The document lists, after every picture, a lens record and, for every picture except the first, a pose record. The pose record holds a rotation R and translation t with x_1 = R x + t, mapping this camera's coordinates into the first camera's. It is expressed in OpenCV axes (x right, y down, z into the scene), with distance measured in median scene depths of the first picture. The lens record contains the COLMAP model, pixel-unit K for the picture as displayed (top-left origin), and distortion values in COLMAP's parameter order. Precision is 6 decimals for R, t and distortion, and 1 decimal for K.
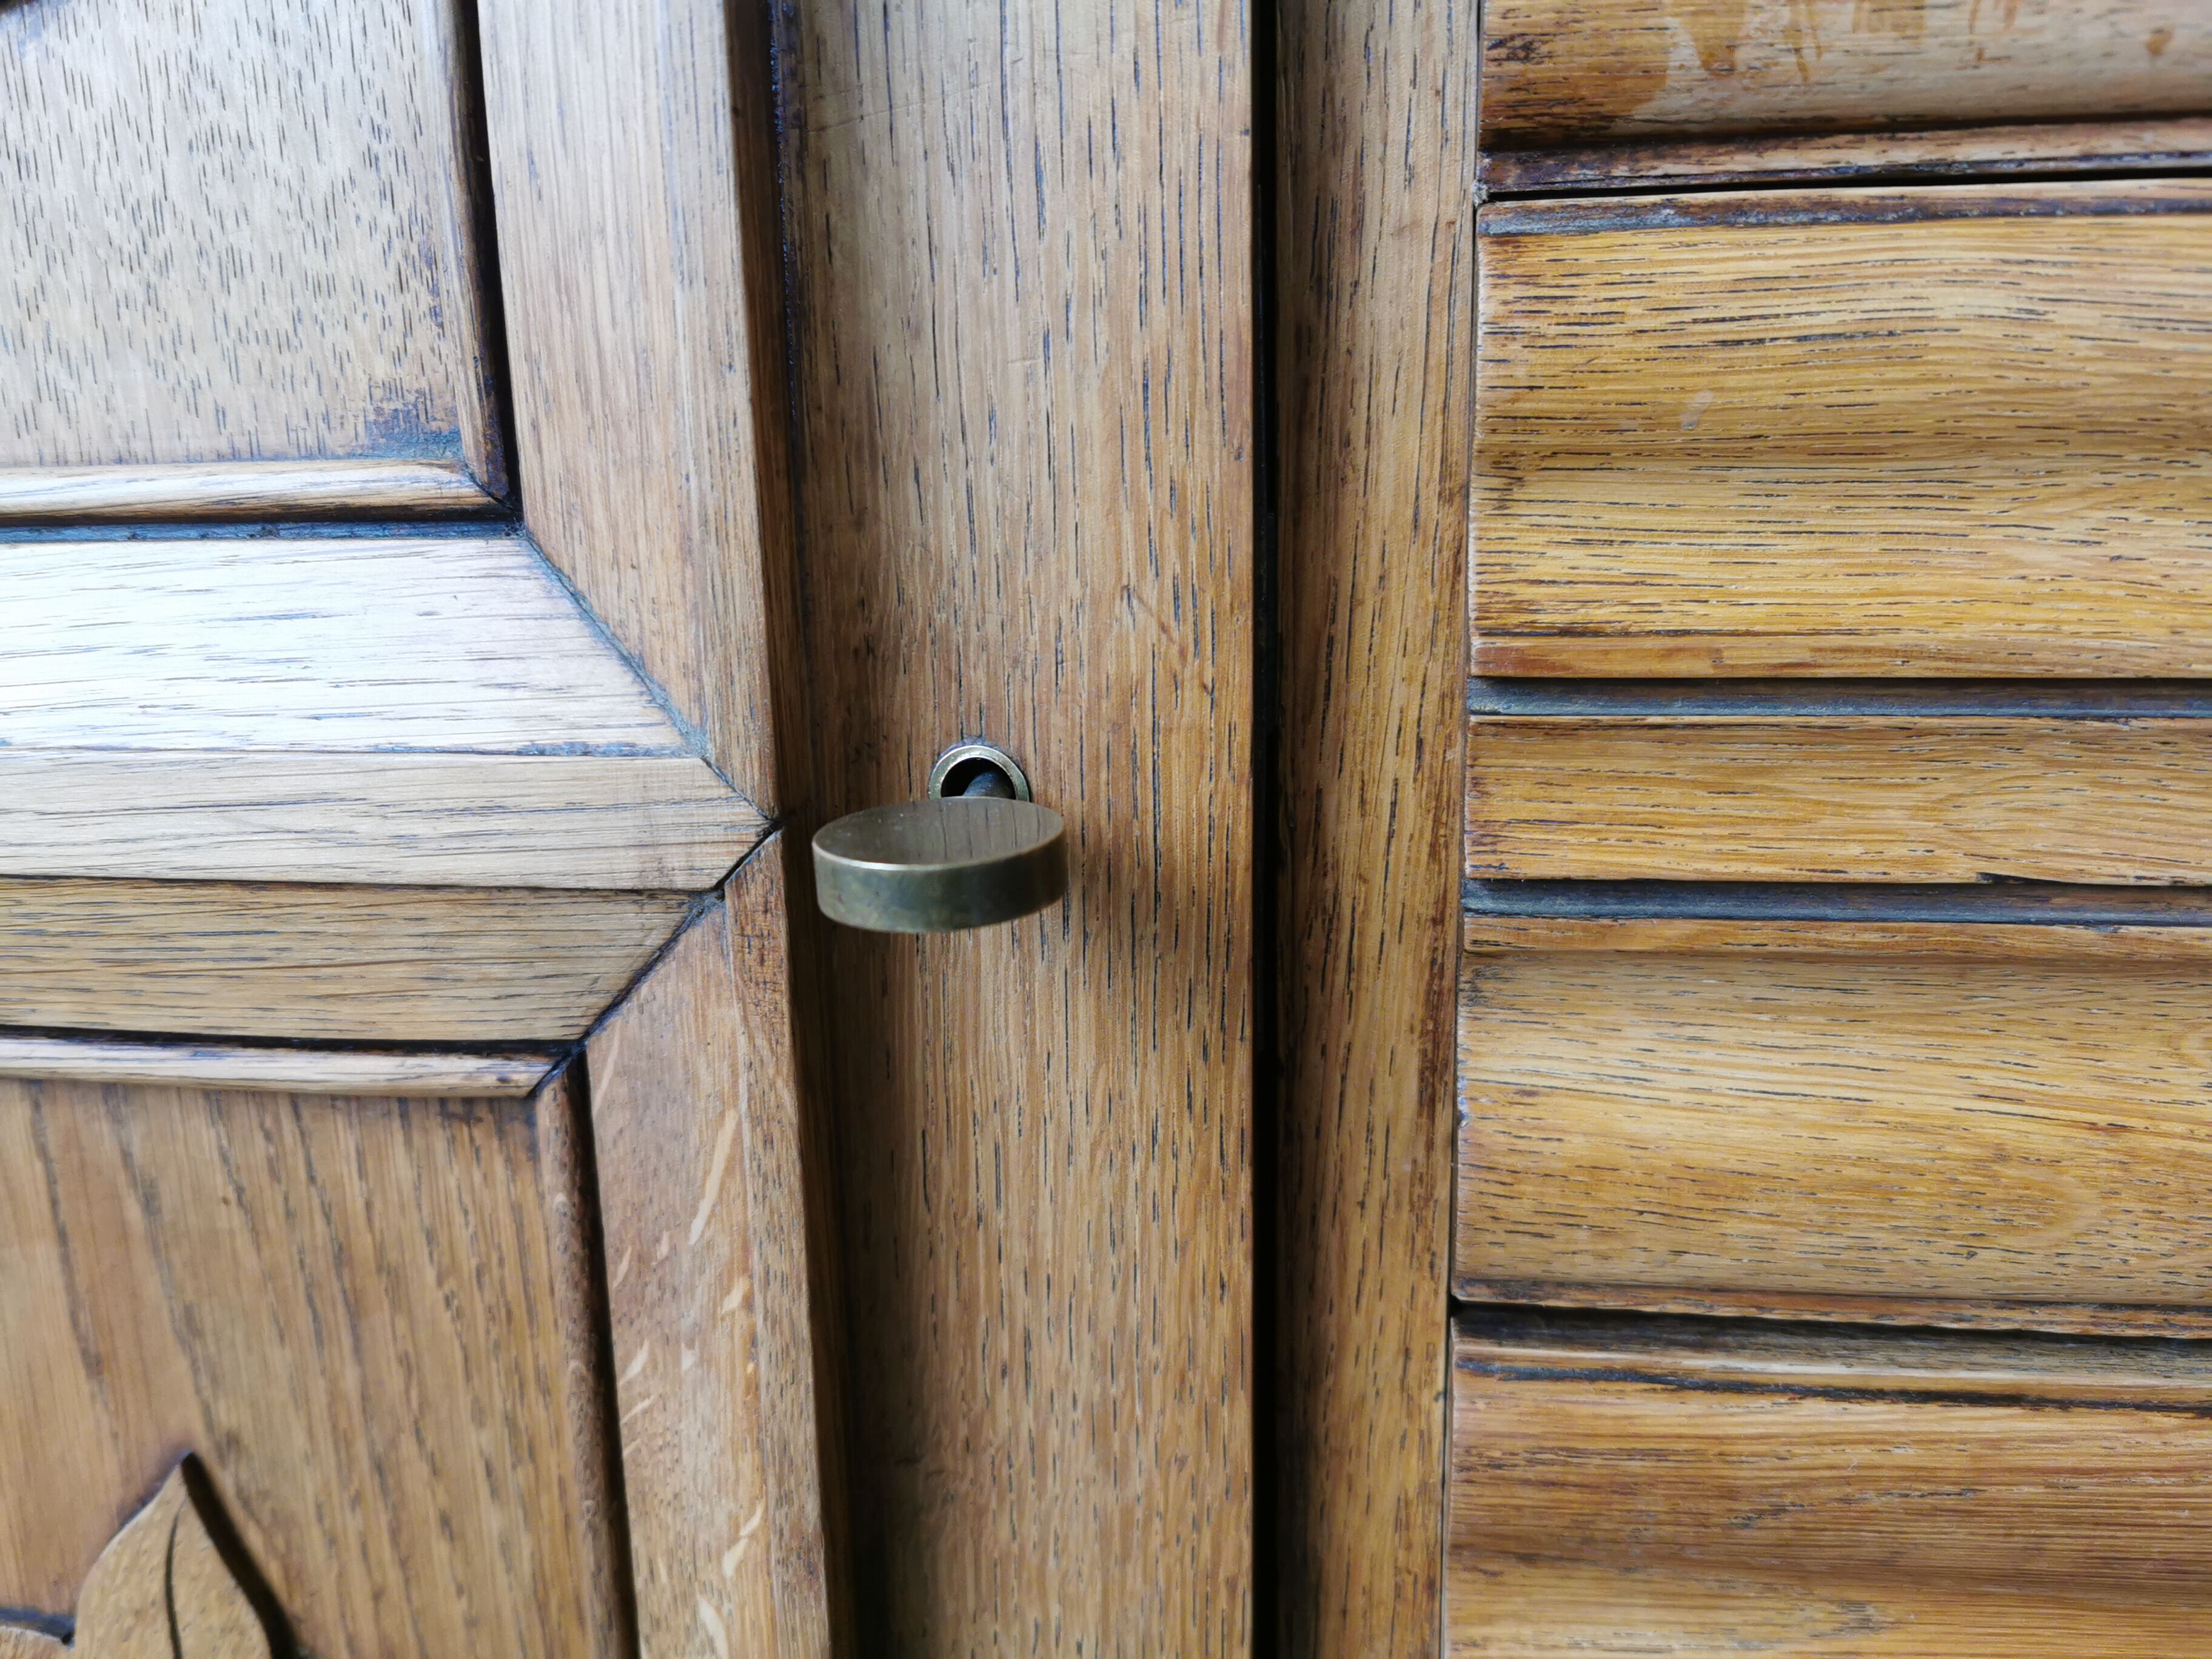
lens RADIAL K [[1746.4, 0, 1097.6], [0, 1746.4, 837.9], [0, 0, 1]] dist [0.028740, -0.076579]
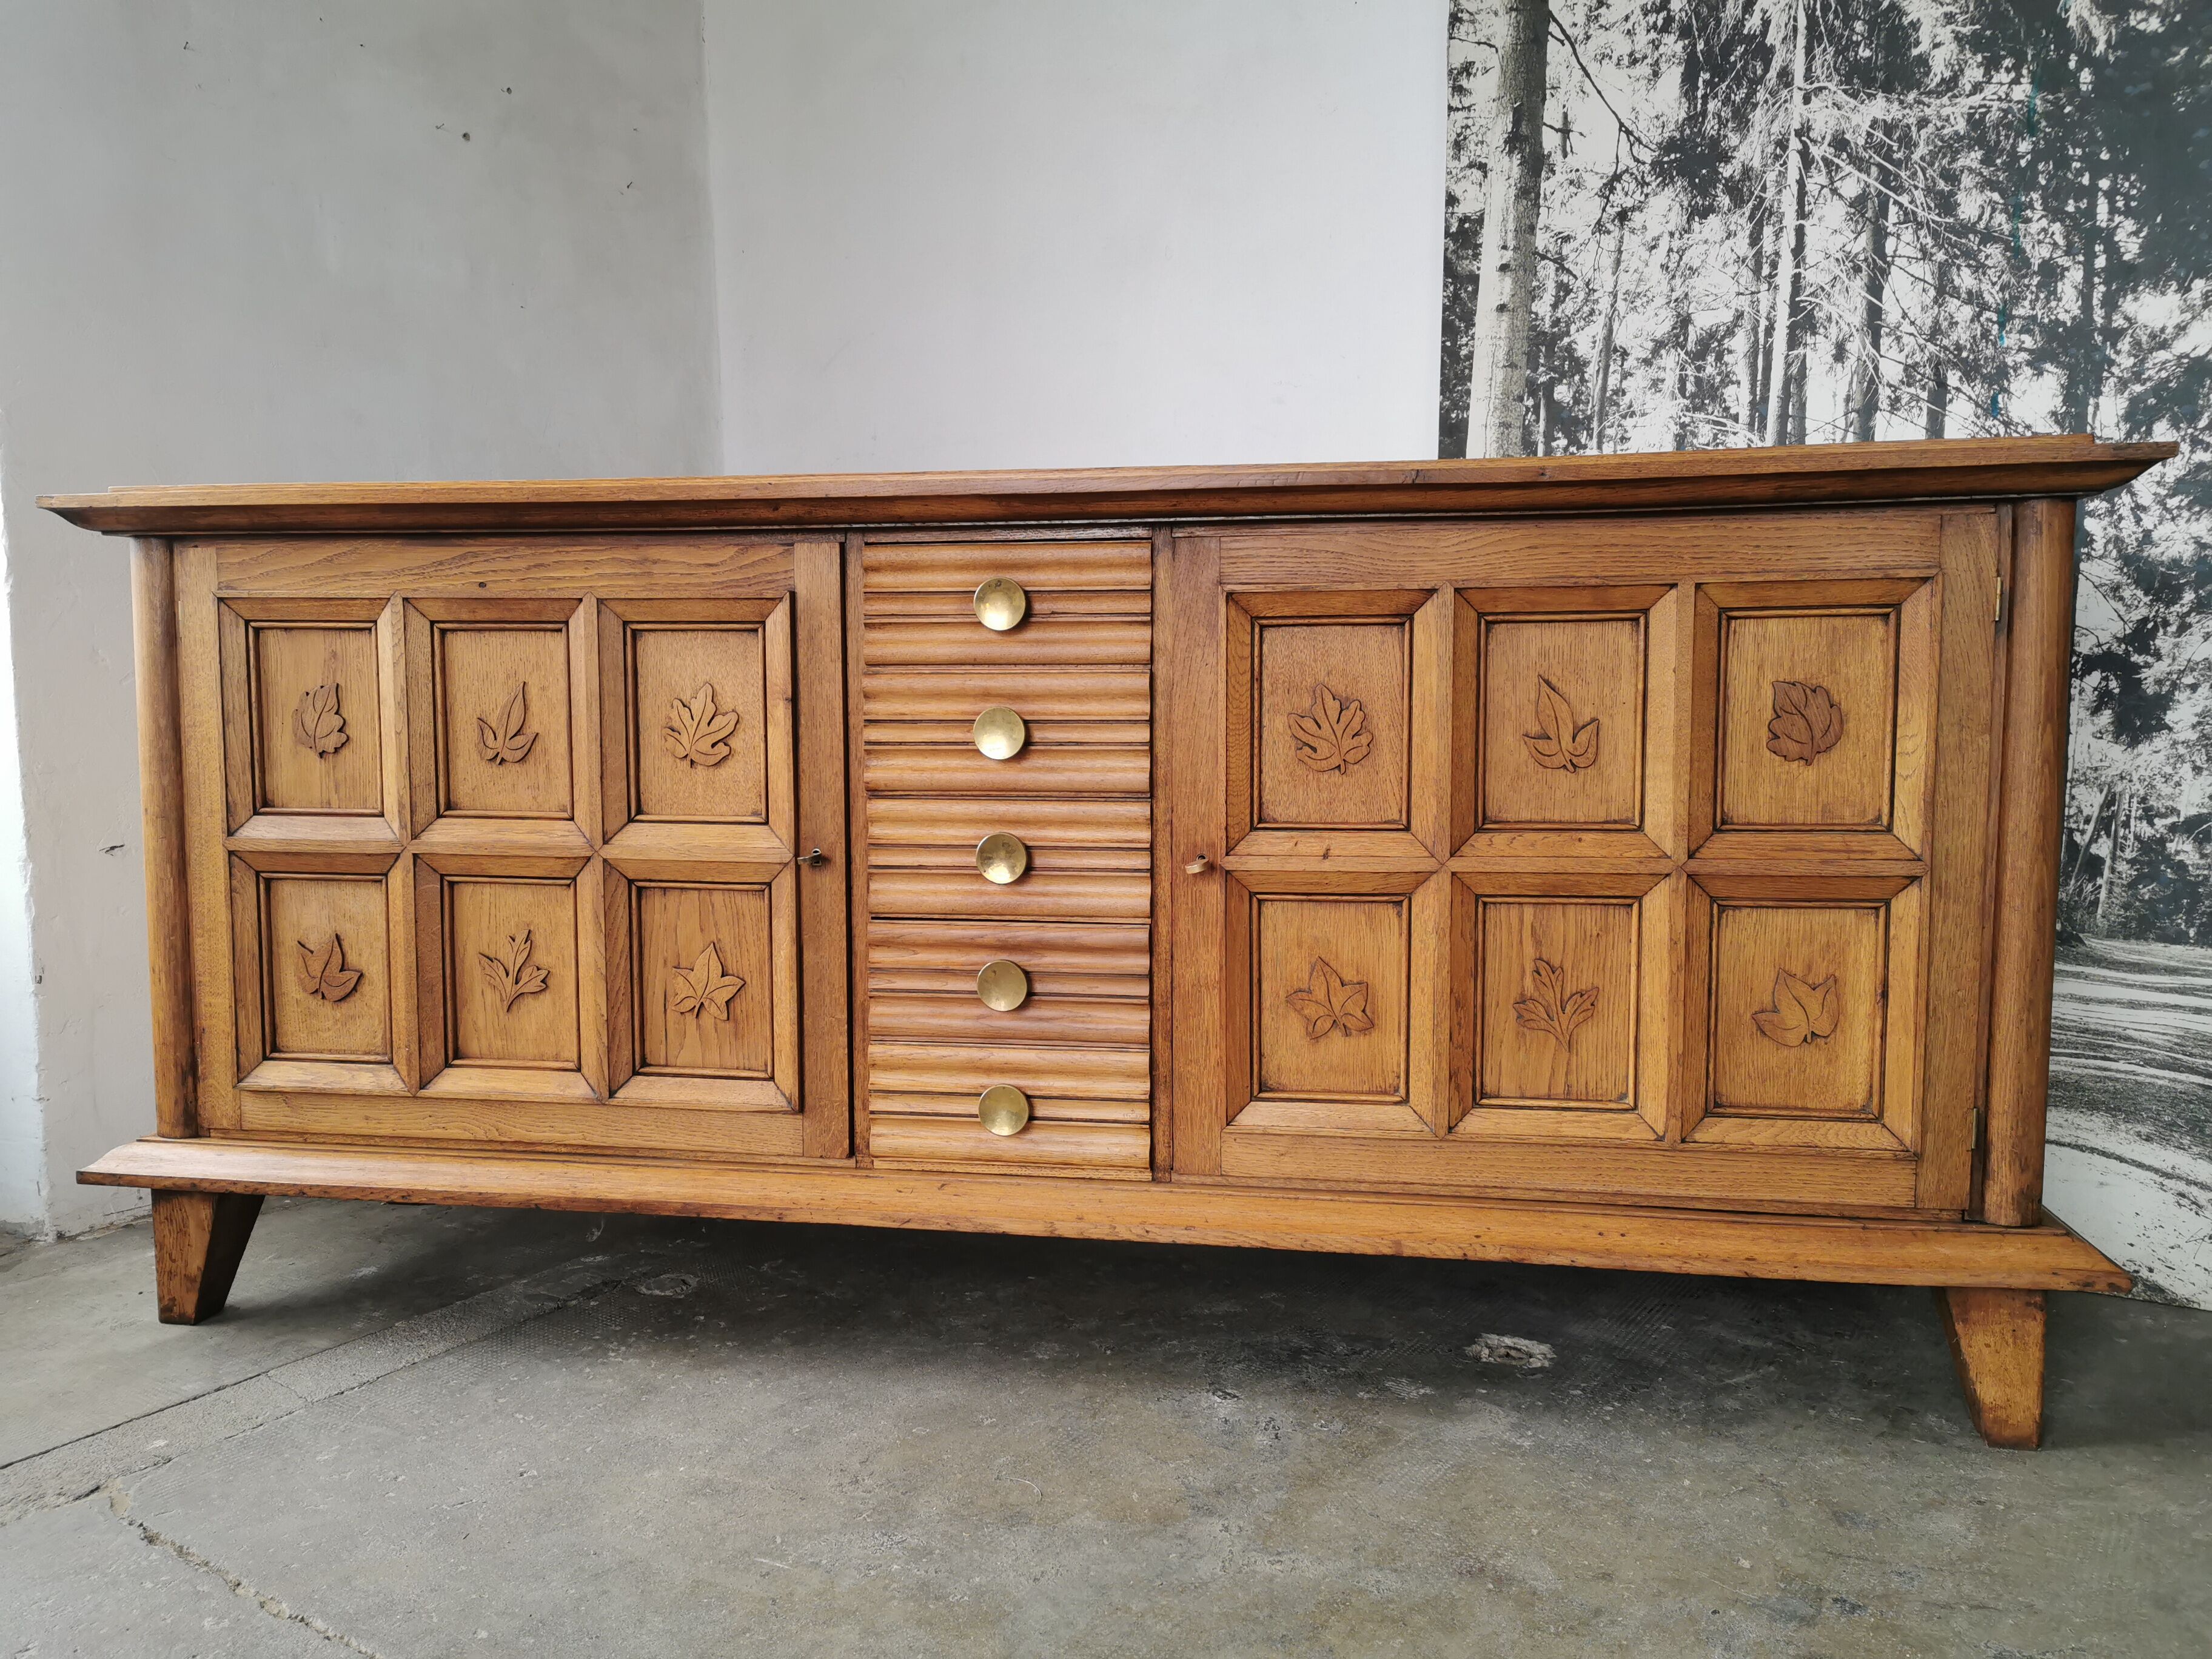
lens RADIAL K [[1712.9, 0, 1073.9], [0, 1712.9, 842.5], [0, 0, 1]] dist [0.069998, -0.105364]
pose [[0.999272, 0.023690, -0.029909, 1.500840], [-0.027252, 0.991787, -0.124963, 0.969824], [0.026703, 0.125687, 0.991711, -7.660488]]
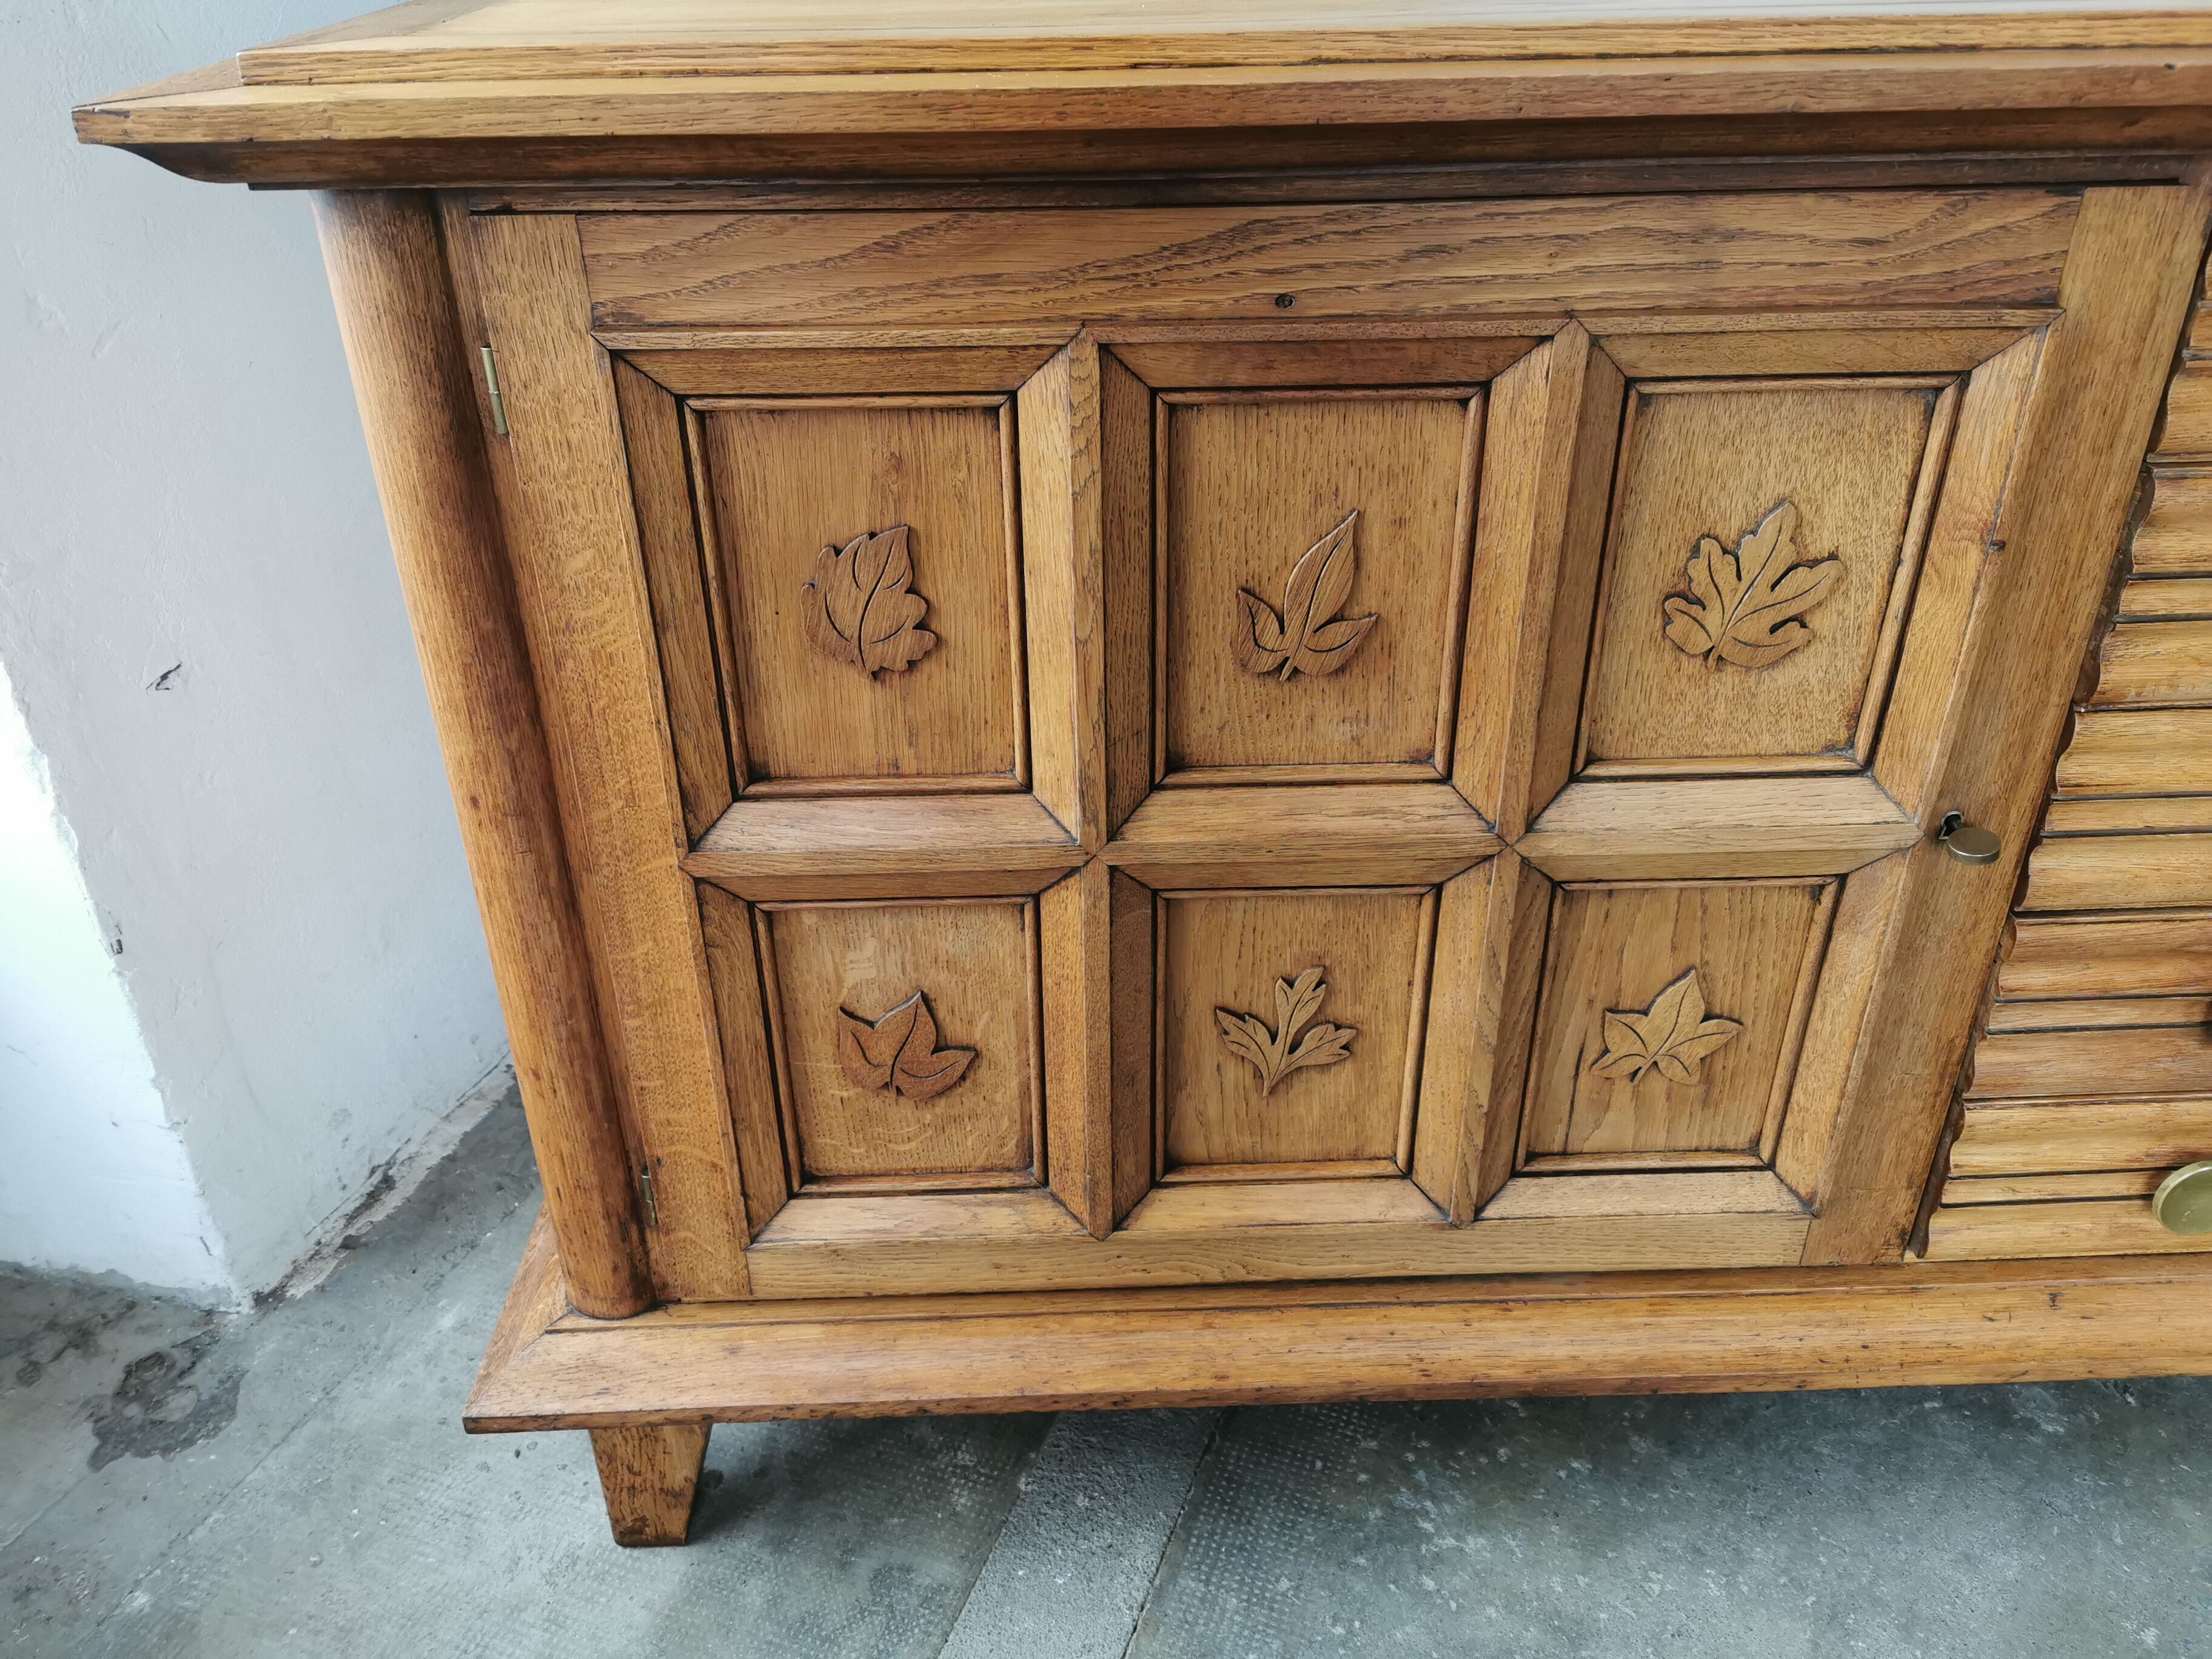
lens RADIAL K [[1674.3, 0, 1099.2], [0, 1674.3, 832.8], [0, 0, 1]] dist [0.089028, -0.132853]
pose [[0.984328, -0.085331, 0.154328, -2.924186], [0.035570, 0.953218, 0.300184, -1.394887], [-0.172723, -0.289990, 0.941314, -2.816175]]
